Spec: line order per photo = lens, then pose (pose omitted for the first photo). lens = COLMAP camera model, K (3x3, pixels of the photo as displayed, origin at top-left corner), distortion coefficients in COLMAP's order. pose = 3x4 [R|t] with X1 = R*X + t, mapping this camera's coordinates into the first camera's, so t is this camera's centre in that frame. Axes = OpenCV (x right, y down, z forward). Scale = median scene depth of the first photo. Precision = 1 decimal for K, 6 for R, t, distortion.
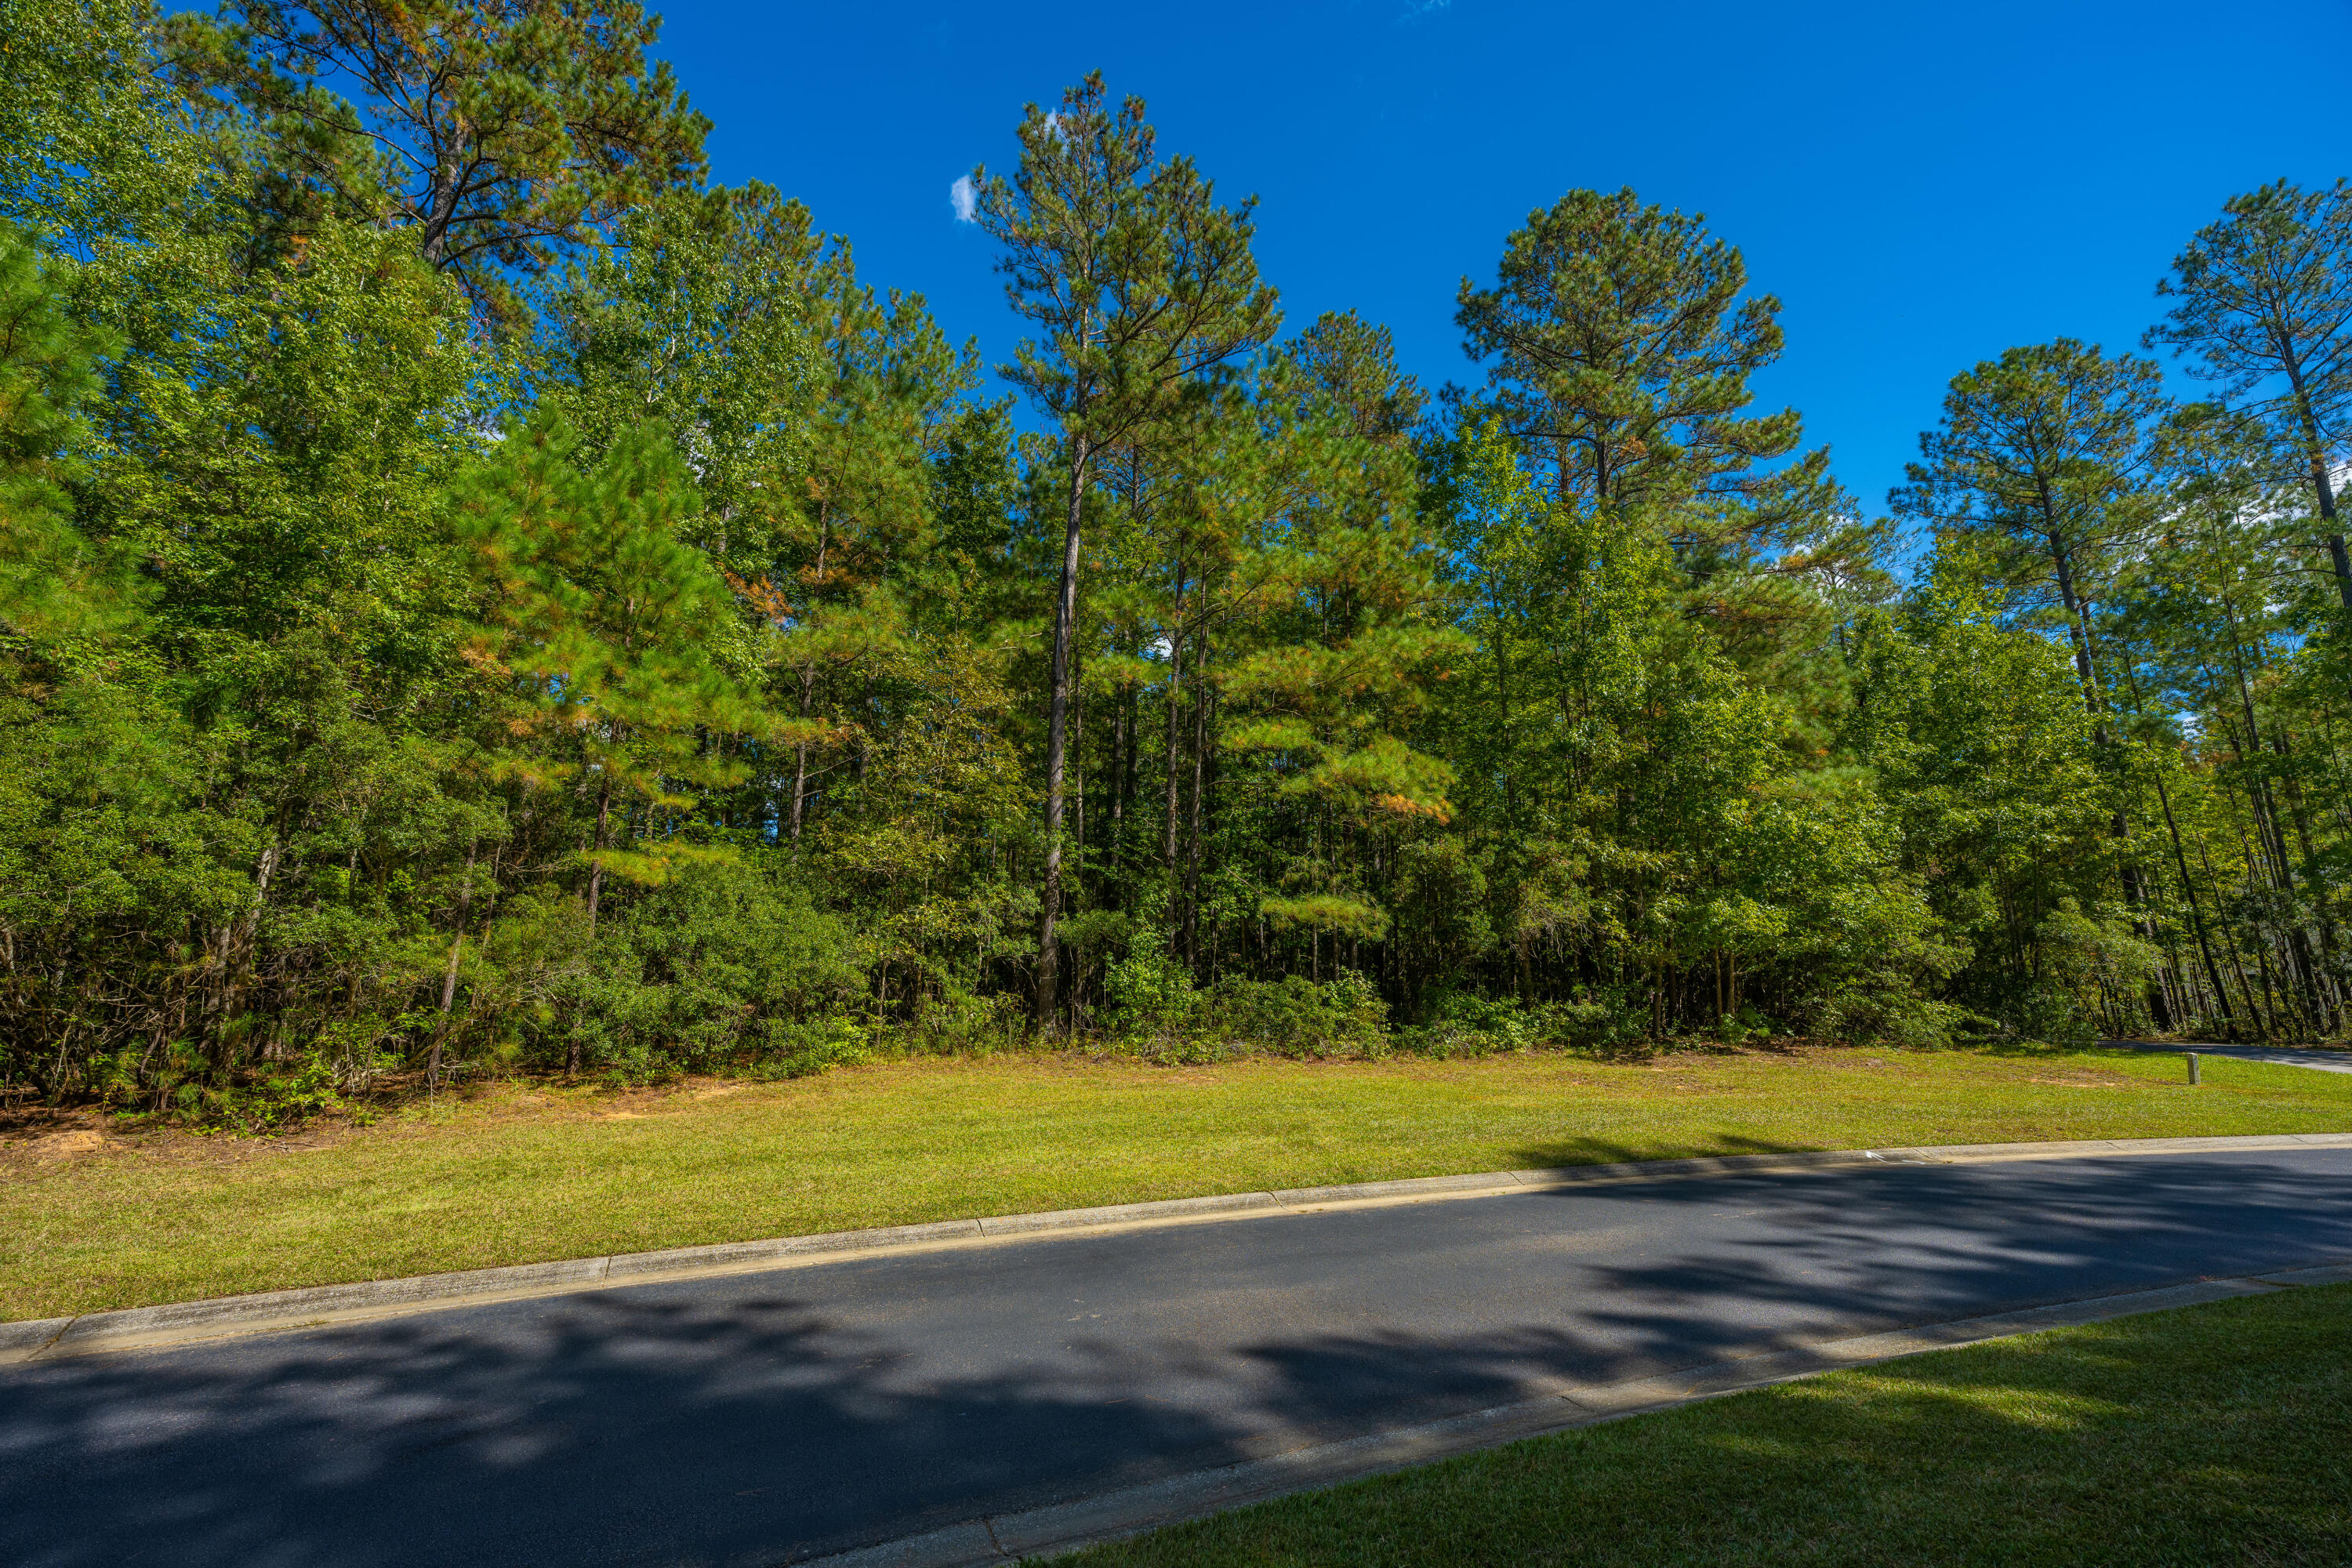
lens RADIAL K [[956.5, 0, 1172.5], [0, 956.5, 769.6], [0, 0, 1]] dist [-0.000272, -0.000206]
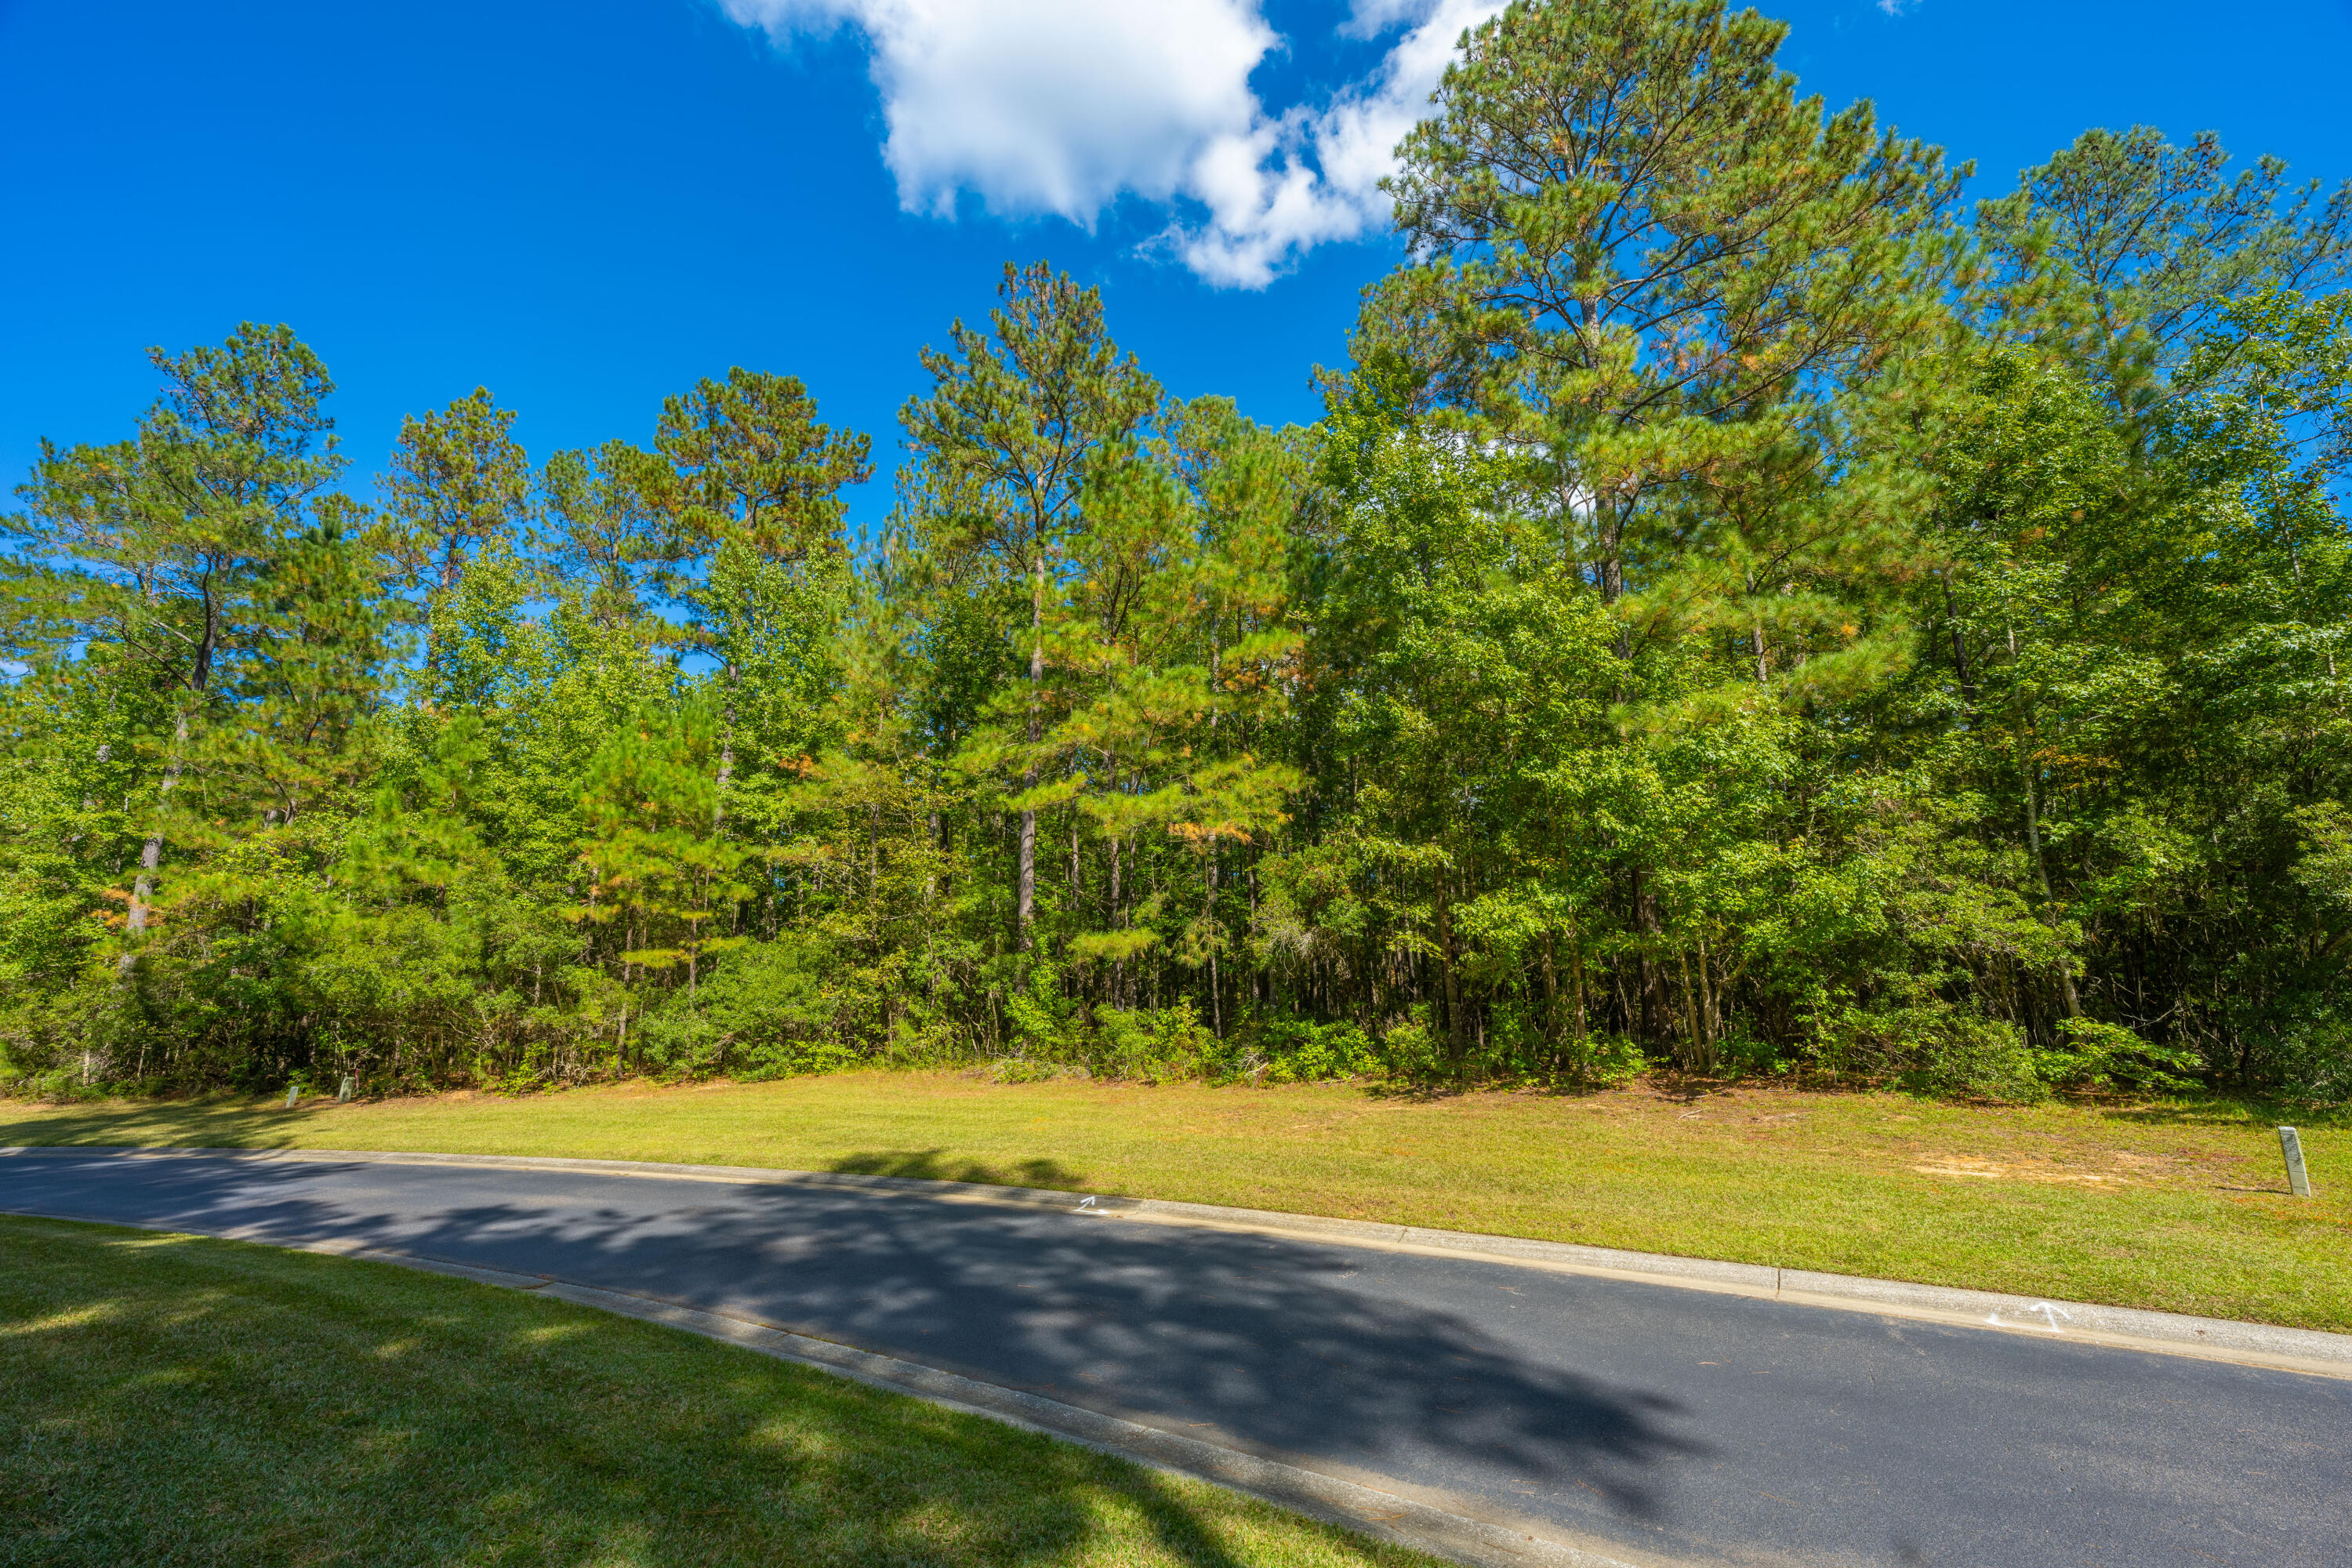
lens RADIAL K [[956.5, 0, 1172.5], [0, 956.5, 769.6], [0, 0, 1]] dist [-0.000272, -0.000206]
pose [[0.714110, -0.189264, -0.673963, 0.876879], [0.176919, 0.980298, -0.087832, 0.055216], [0.677309, -0.056515, 0.733525, 0.237418]]
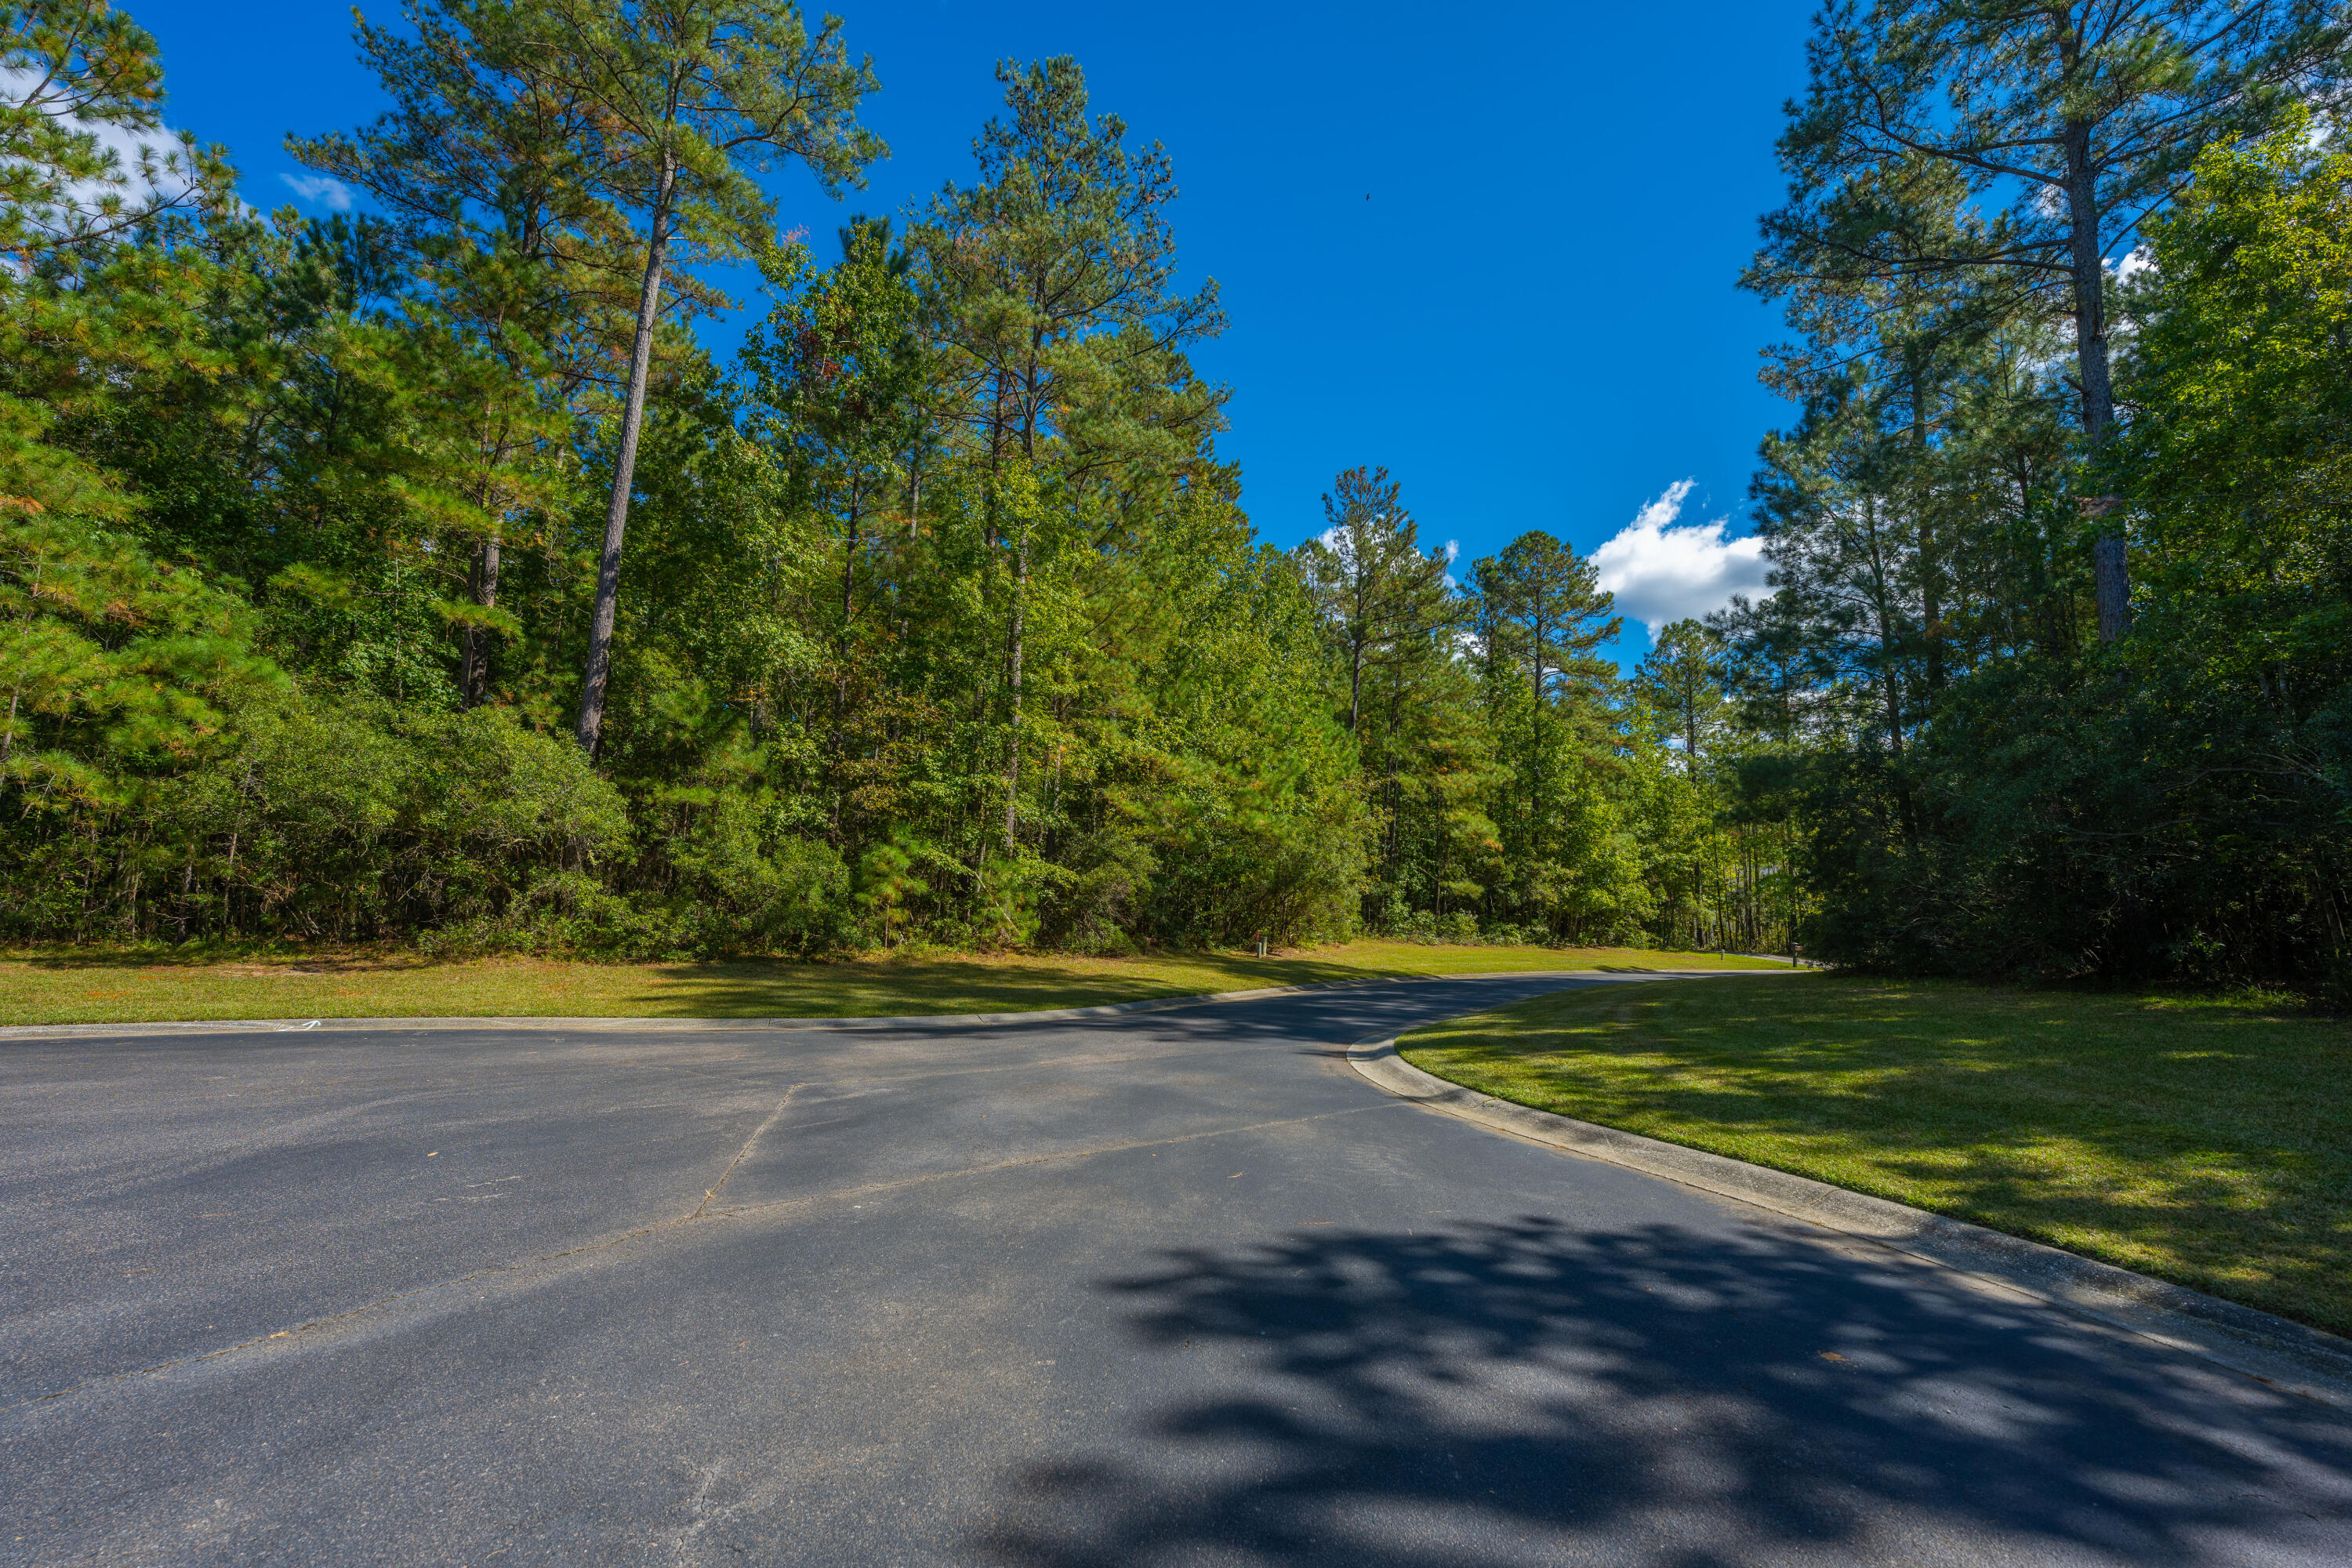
lens RADIAL K [[956.5, 0, 1172.5], [0, 956.5, 769.6], [0, 0, 1]] dist [-0.000272, -0.000206]
pose [[0.935803, 0.088818, 0.341151, -1.353857], [-0.120248, 0.990124, 0.072074, -0.225877], [-0.331381, -0.108470, 0.937241, -0.971180]]
